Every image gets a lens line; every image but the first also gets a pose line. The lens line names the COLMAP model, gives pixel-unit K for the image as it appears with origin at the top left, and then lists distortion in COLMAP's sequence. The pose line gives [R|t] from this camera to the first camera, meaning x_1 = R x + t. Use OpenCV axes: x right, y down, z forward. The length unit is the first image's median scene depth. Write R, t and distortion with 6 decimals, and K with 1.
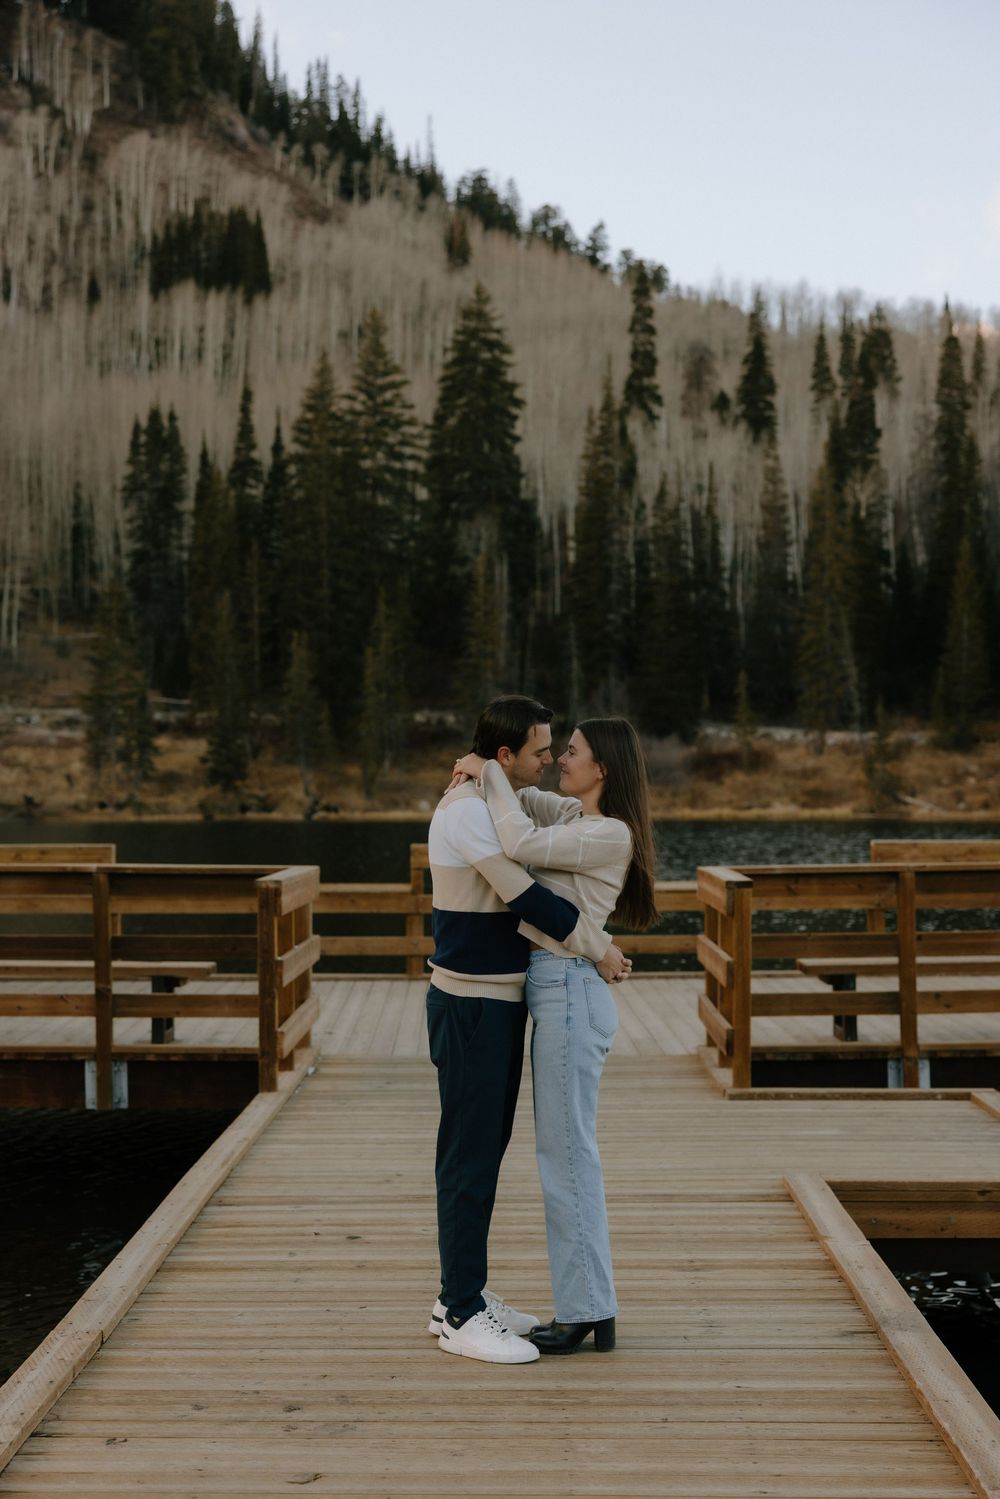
lens RADIAL K [[2233.1, 0, 504.7], [0, 2233.1, 782.9], [0, 0, 1]] dist [0.018615, 0.000000]
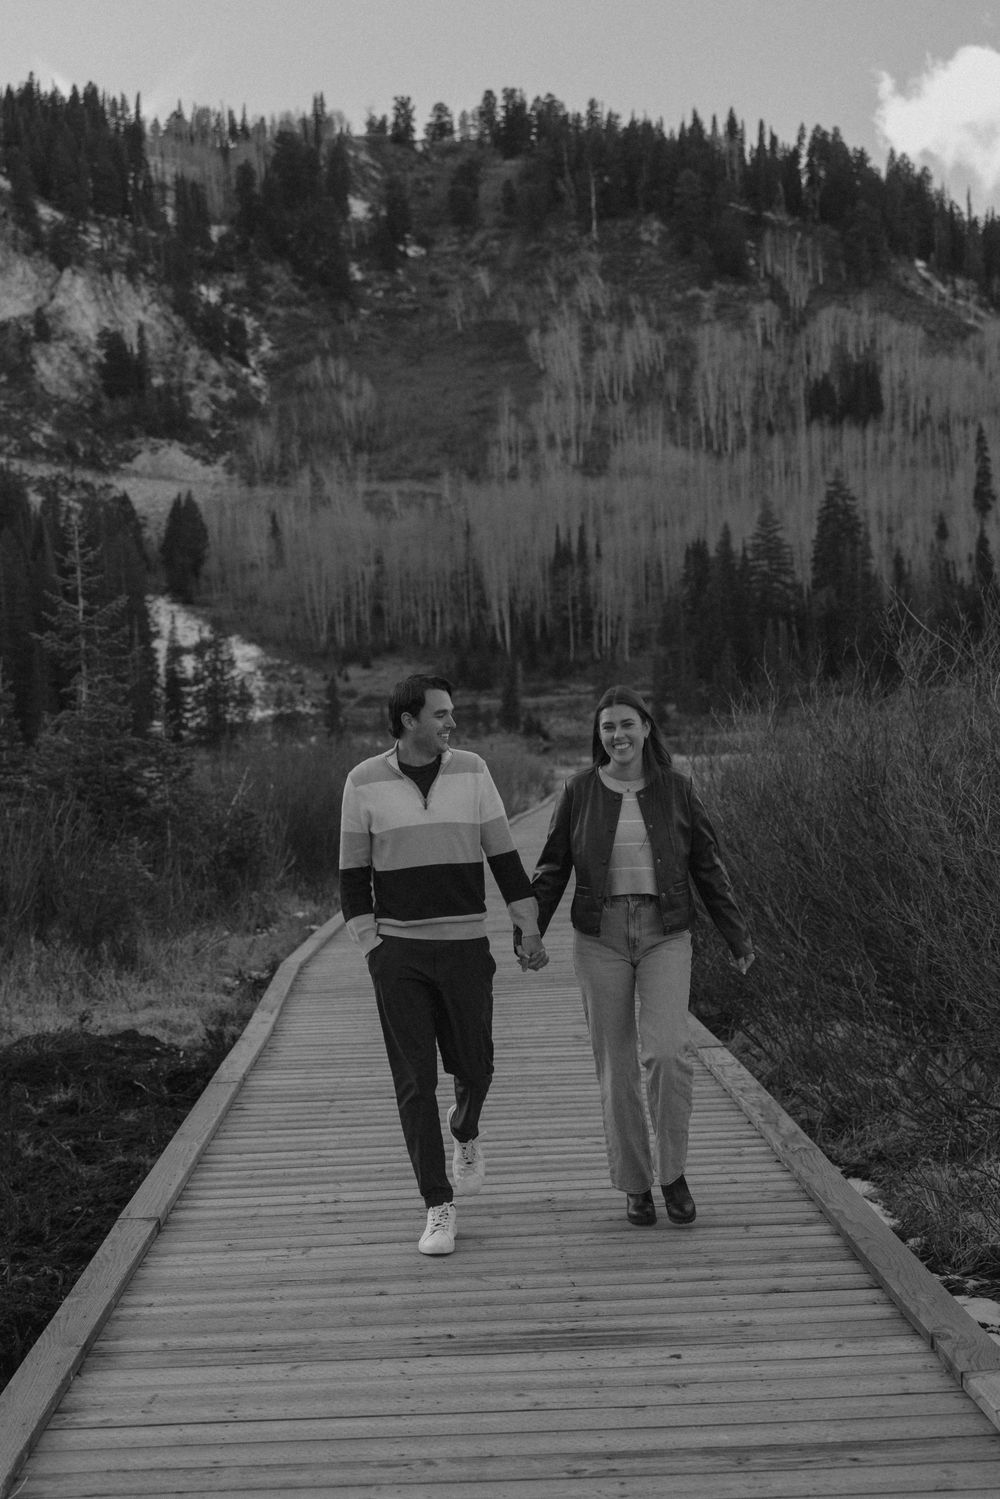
lens RADIAL K [[1940.8, 0, 500.7], [0, 1940.8, 746.6], [0, 0, 1]] dist [0.034701, 0.000000]
pose [[0.888006, -0.029462, -0.458888, 0.619116], [0.039047, 0.999172, 0.011411, -0.006284], [0.458172, -0.028051, 0.888421, -0.835311]]
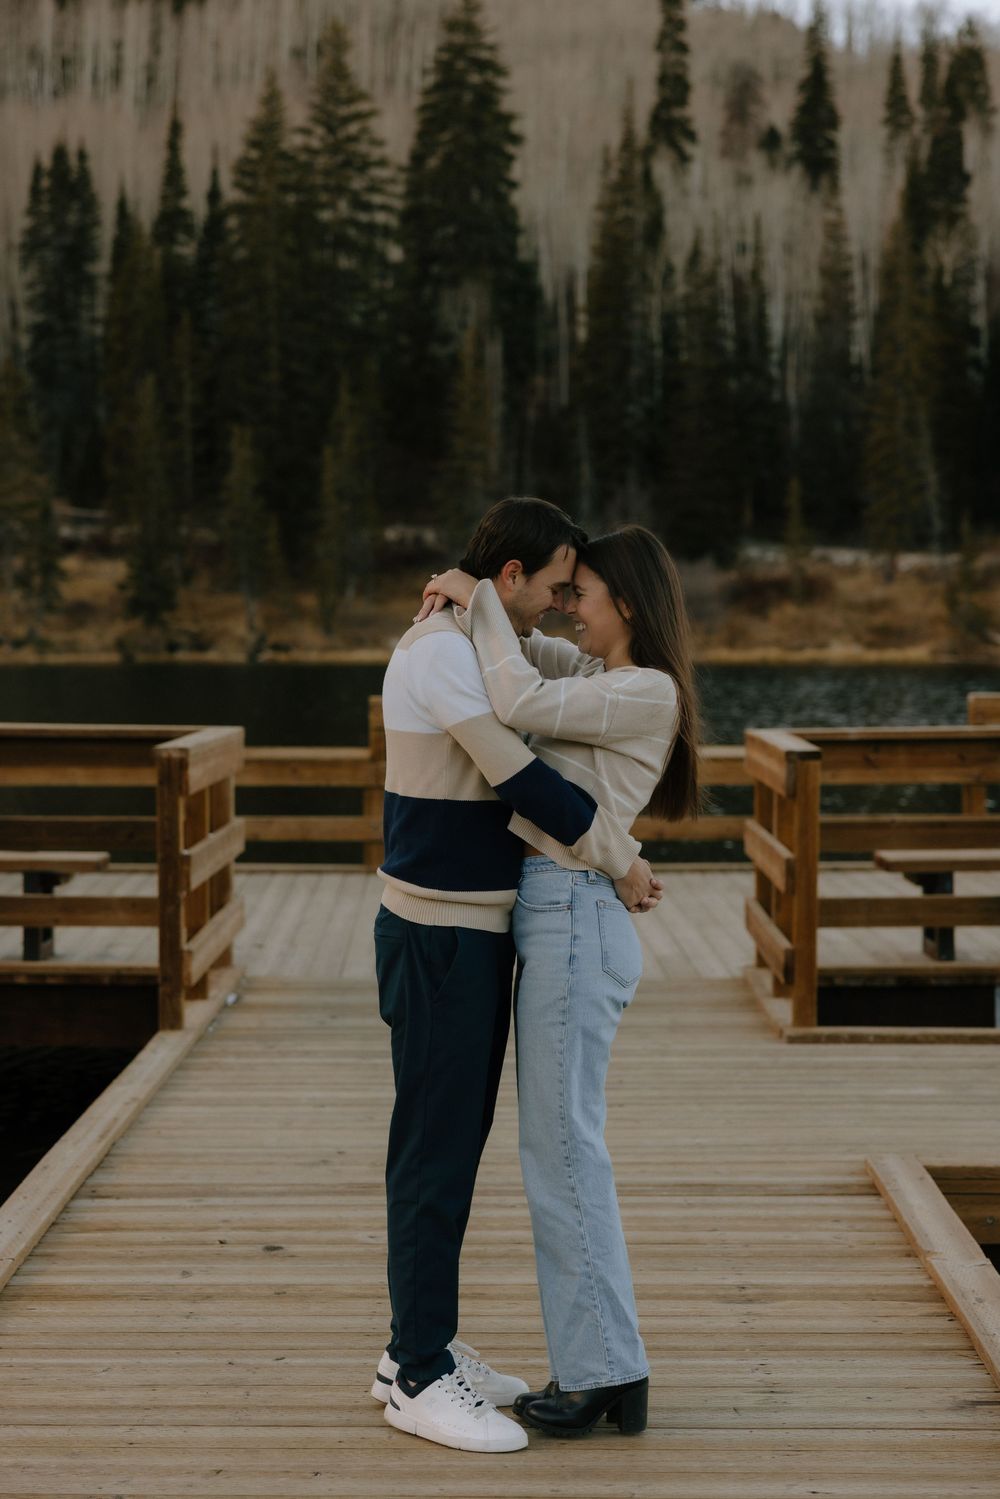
lens RADIAL K [[2756.2, 0, 491.6], [0, 2756.2, 748.6], [0, 0, 1]] dist [0.021772, 0.000000]
pose [[0.999991, 0.003672, -0.002094, 0.000270], [-0.003568, 0.998845, 0.047925, -0.000052], [0.002267, -0.047917, 0.998849, 0.007638]]
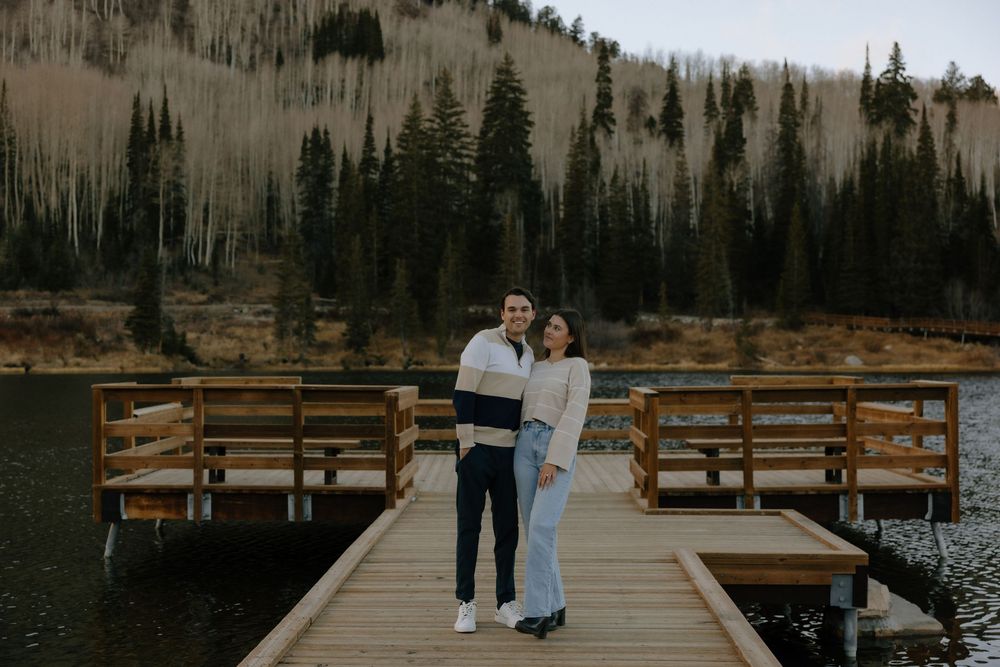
lens RADIAL K [[1331.6, 0, 482.3], [0, 1331.6, 337.7], [0, 0, 1]] dist [0.007697, 0.000000]
pose [[0.999562, 0.001753, -0.029530, 0.000001], [-0.002013, 0.999959, -0.008792, 0.000808], [0.029514, 0.008848, 0.999525, -0.007313]]
